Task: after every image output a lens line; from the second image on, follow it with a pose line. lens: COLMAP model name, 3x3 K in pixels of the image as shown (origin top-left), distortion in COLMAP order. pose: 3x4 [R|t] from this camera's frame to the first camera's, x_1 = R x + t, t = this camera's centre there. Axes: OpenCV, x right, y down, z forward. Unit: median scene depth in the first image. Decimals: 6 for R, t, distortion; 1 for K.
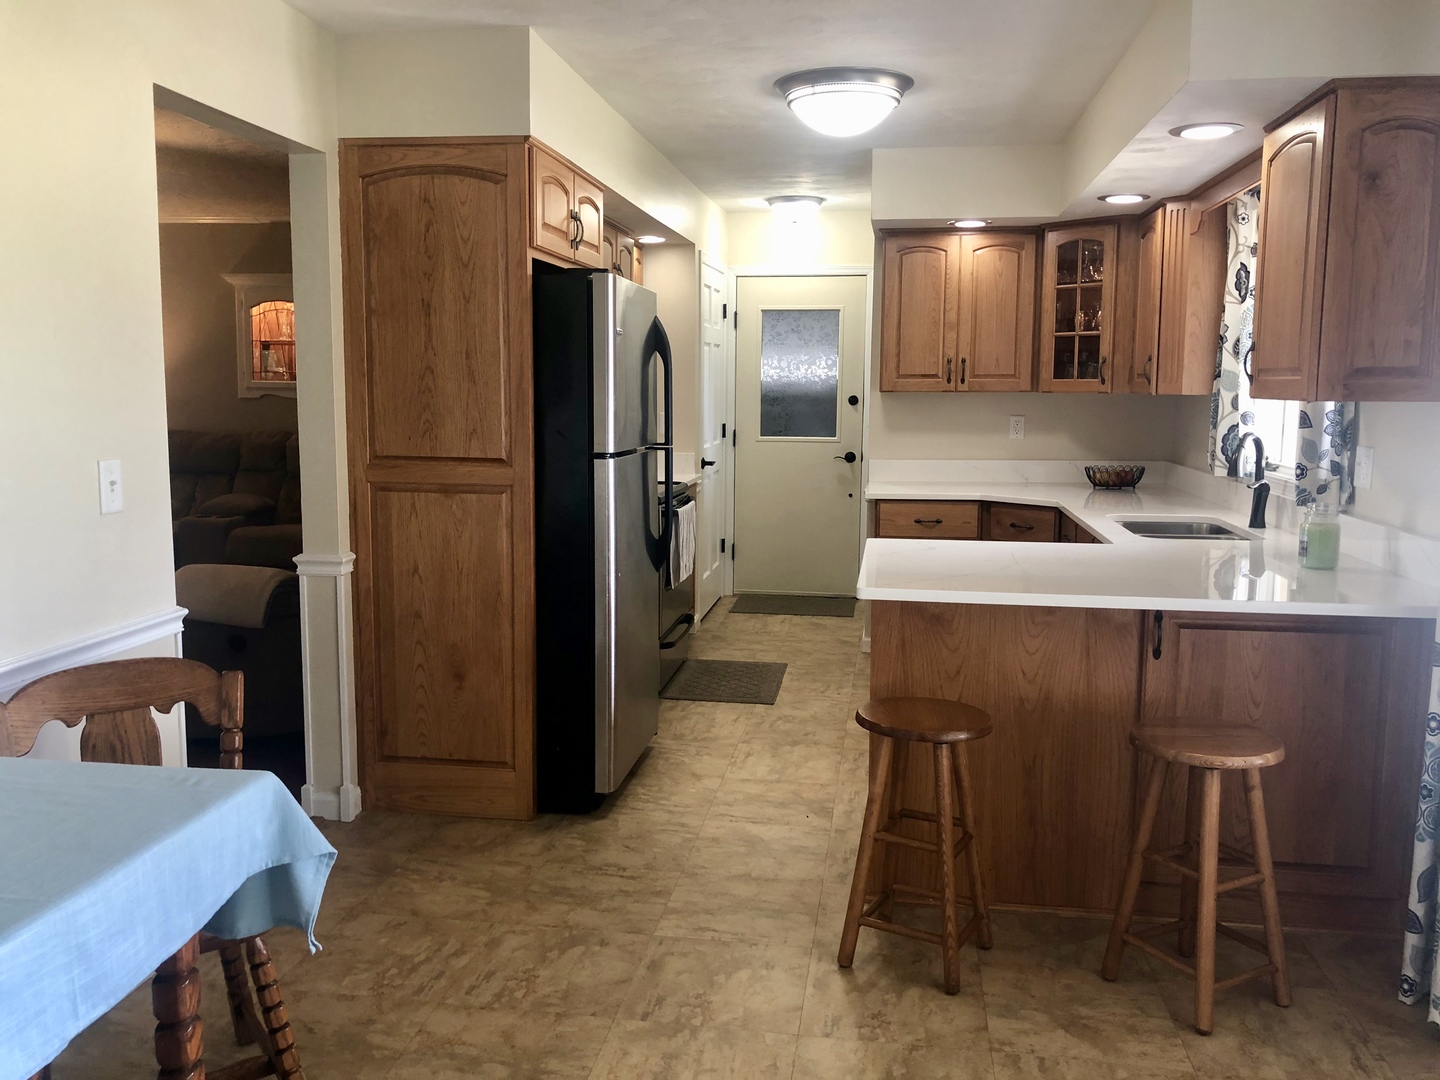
lens RADIAL K [[1178.2, 0, 727.5], [0, 1178.2, 538.5], [0, 0, 1]] dist [0.084076, -0.148824]
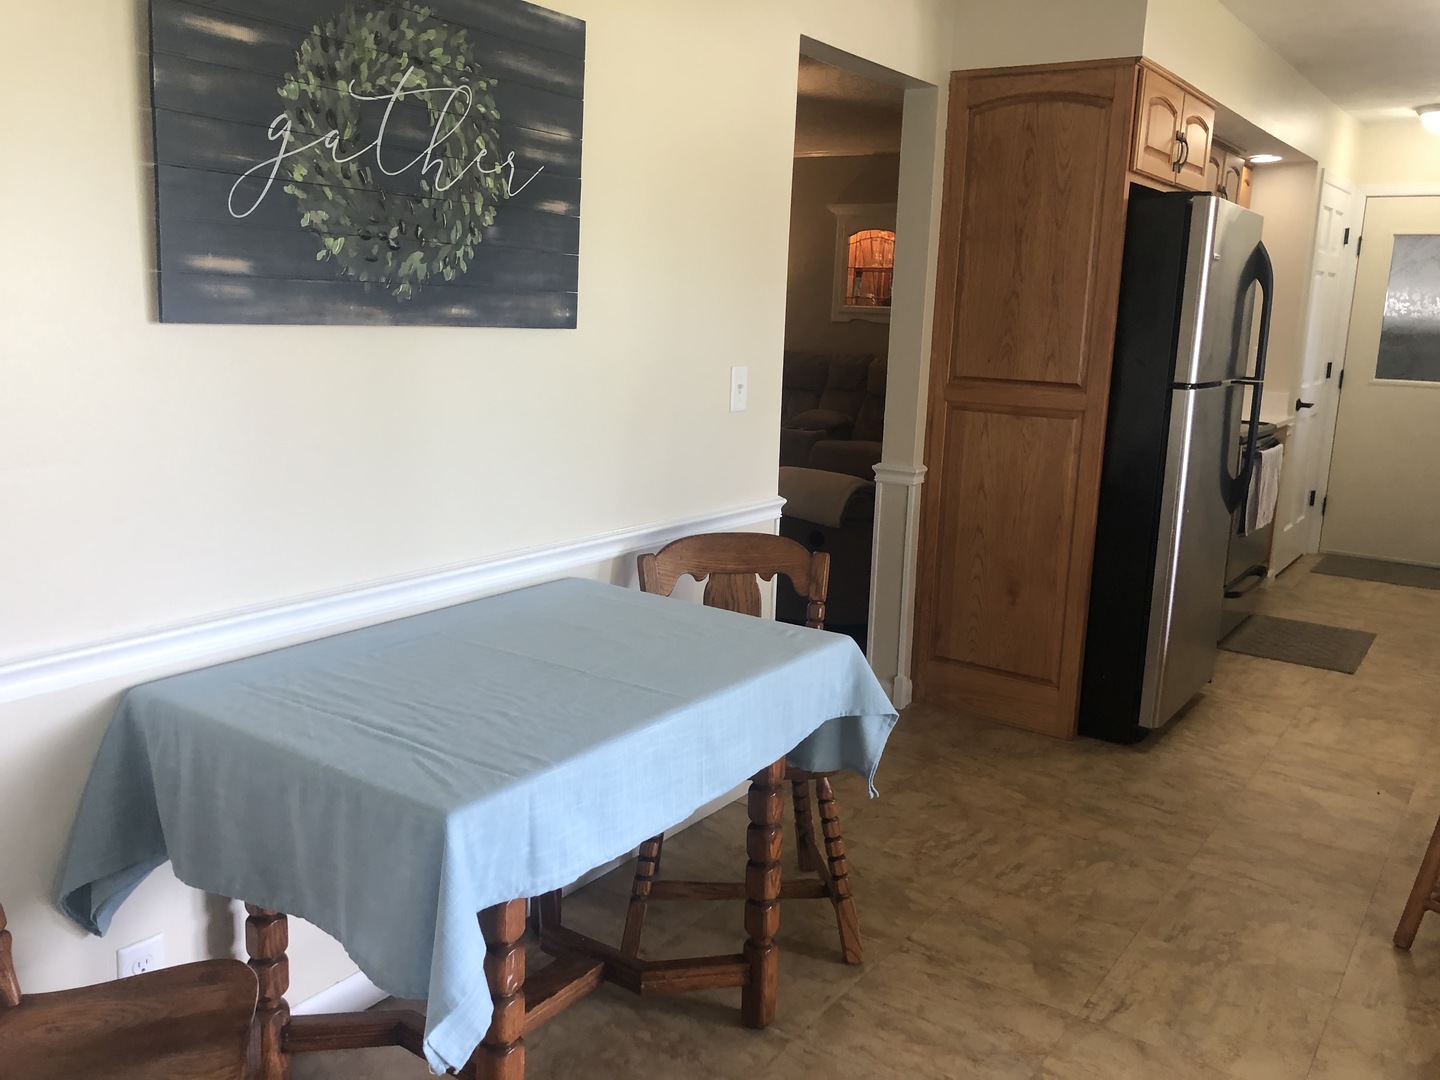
lens RADIAL K [[1210.6, 0, 720.5], [0, 1210.6, 530.6], [0, 0, 1]] dist [0.016035, -0.008369]
pose [[0.892008, 0.105640, -0.439503, 0.004822], [-0.085151, 0.994170, 0.066142, 0.011464], [0.443928, -0.021575, 0.895803, -0.052583]]
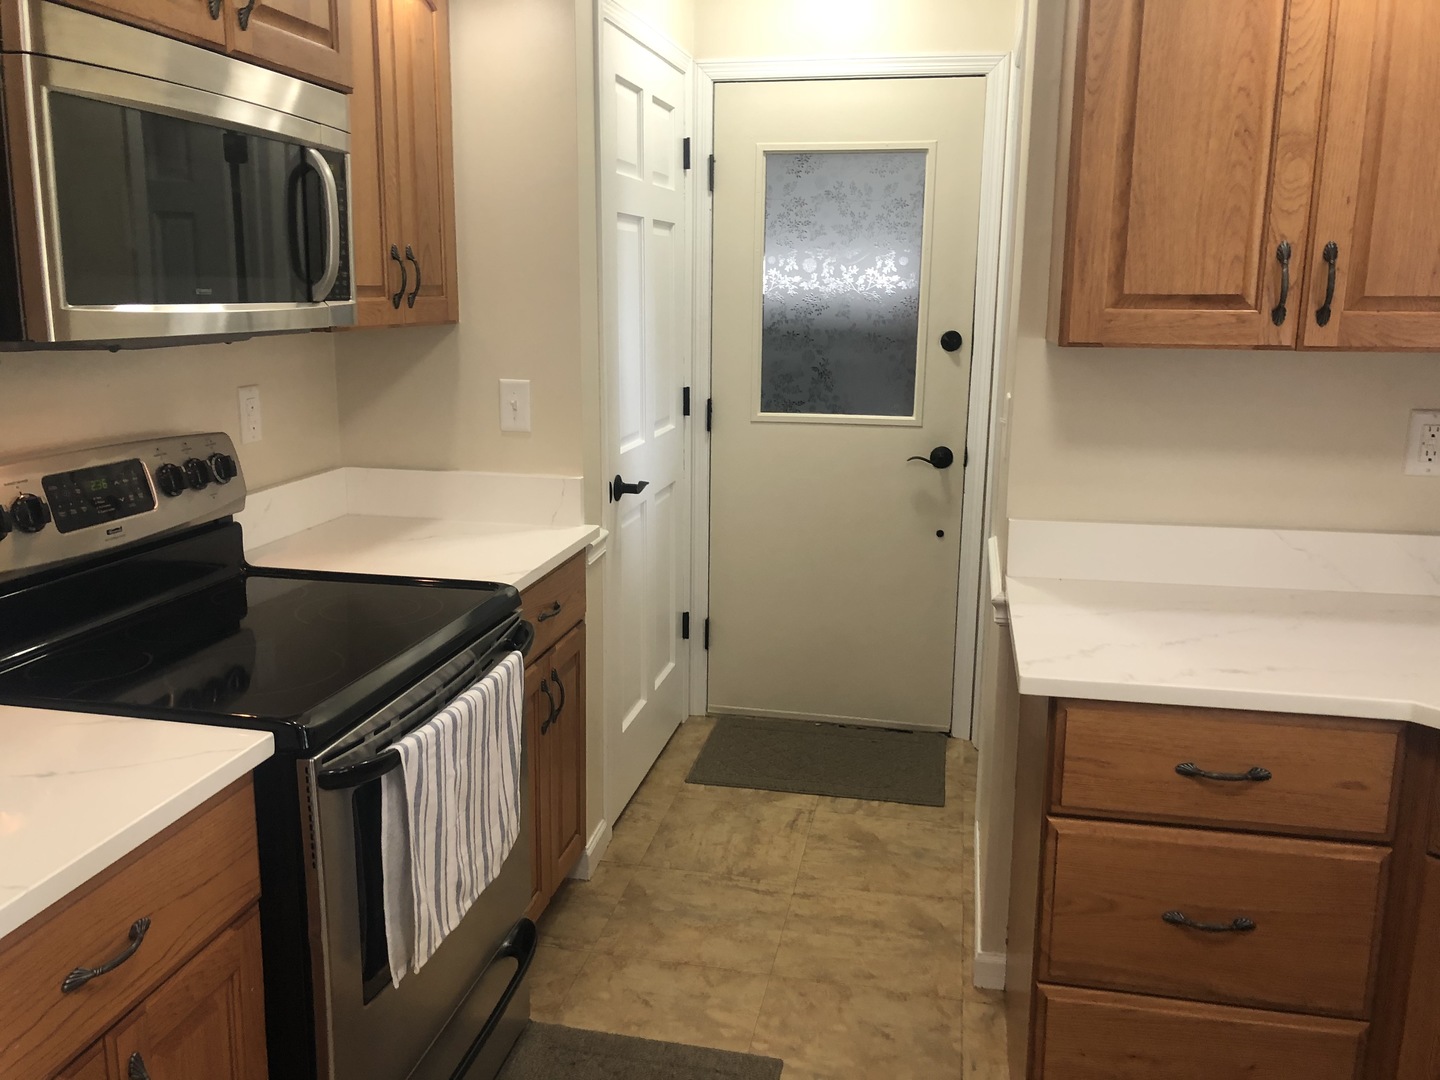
lens RADIAL K [[1185.3, 0, 718.2], [0, 1185.3, 533.6], [0, 0, 1]] dist [0.048523, -0.066942]
pose [[0.998310, 0.013740, -0.056471, 0.057253], [-0.009566, 0.997246, 0.073543, -0.105548], [0.057326, -0.072878, 0.995692, 0.723856]]
